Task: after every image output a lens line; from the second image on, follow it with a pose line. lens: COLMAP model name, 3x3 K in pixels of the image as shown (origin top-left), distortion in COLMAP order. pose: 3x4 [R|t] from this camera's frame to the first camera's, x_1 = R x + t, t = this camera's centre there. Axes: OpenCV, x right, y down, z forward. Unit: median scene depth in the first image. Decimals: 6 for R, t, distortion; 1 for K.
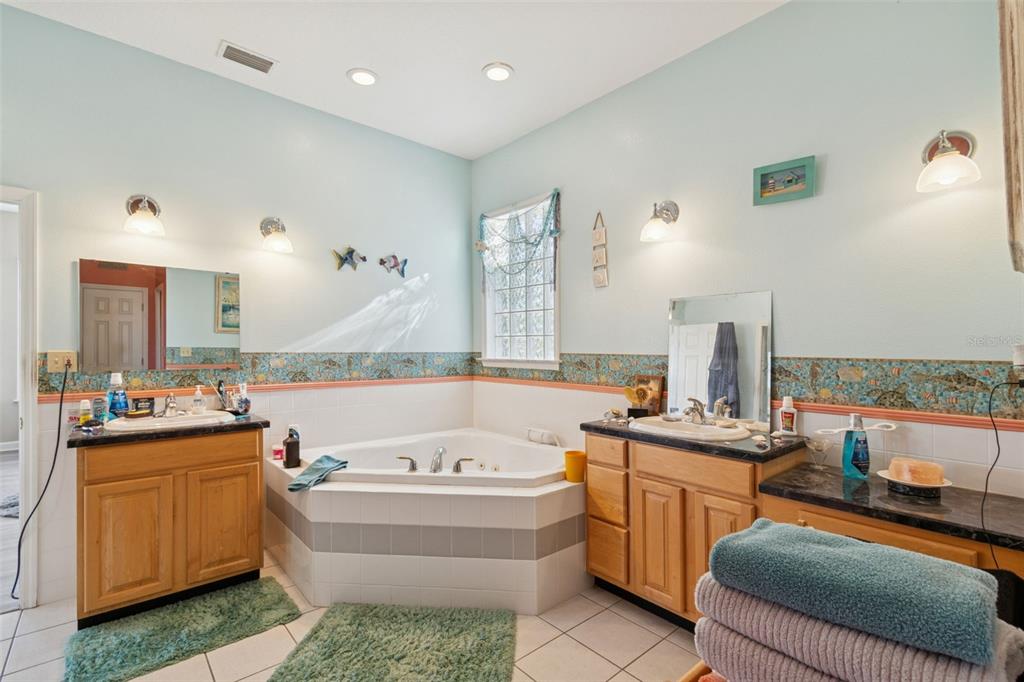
lens RADIAL K [[459.8, 0, 499.9], [0, 459.8, 340.1], [0, 0, 1]] dist [0.001049, -0.000097]
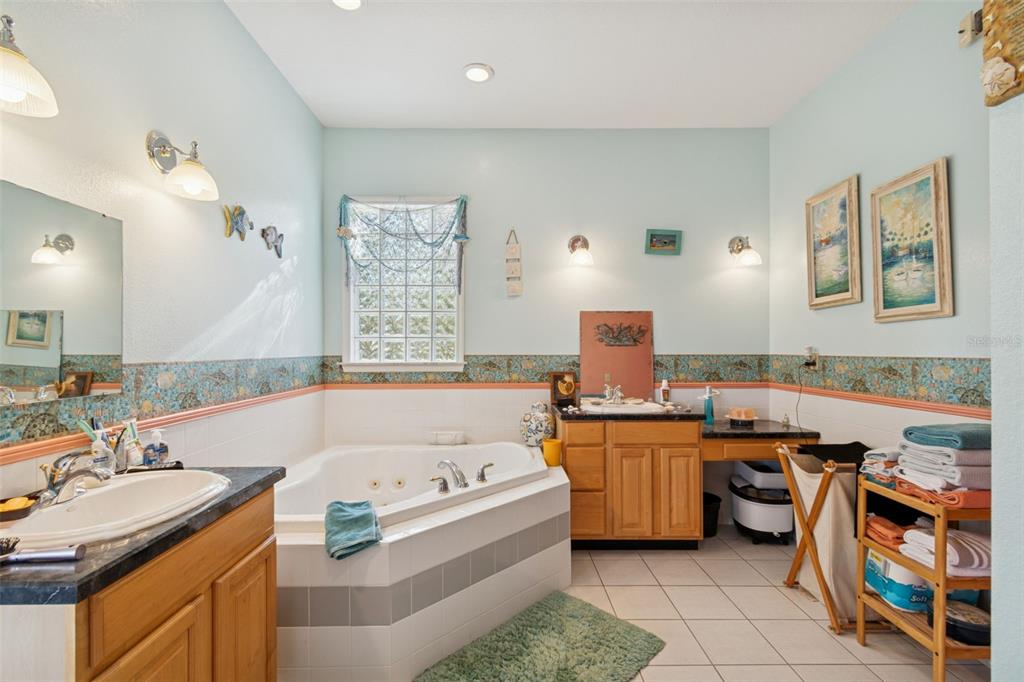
lens RADIAL K [[459.8, 0, 499.9], [0, 459.8, 340.1], [0, 0, 1]] dist [0.001049, -0.000097]
pose [[0.650528, 0.006840, 0.759452, -0.607292], [-0.006921, 0.999971, -0.003078, -0.002698], [-0.759451, -0.003254, 0.650557, 0.265699]]
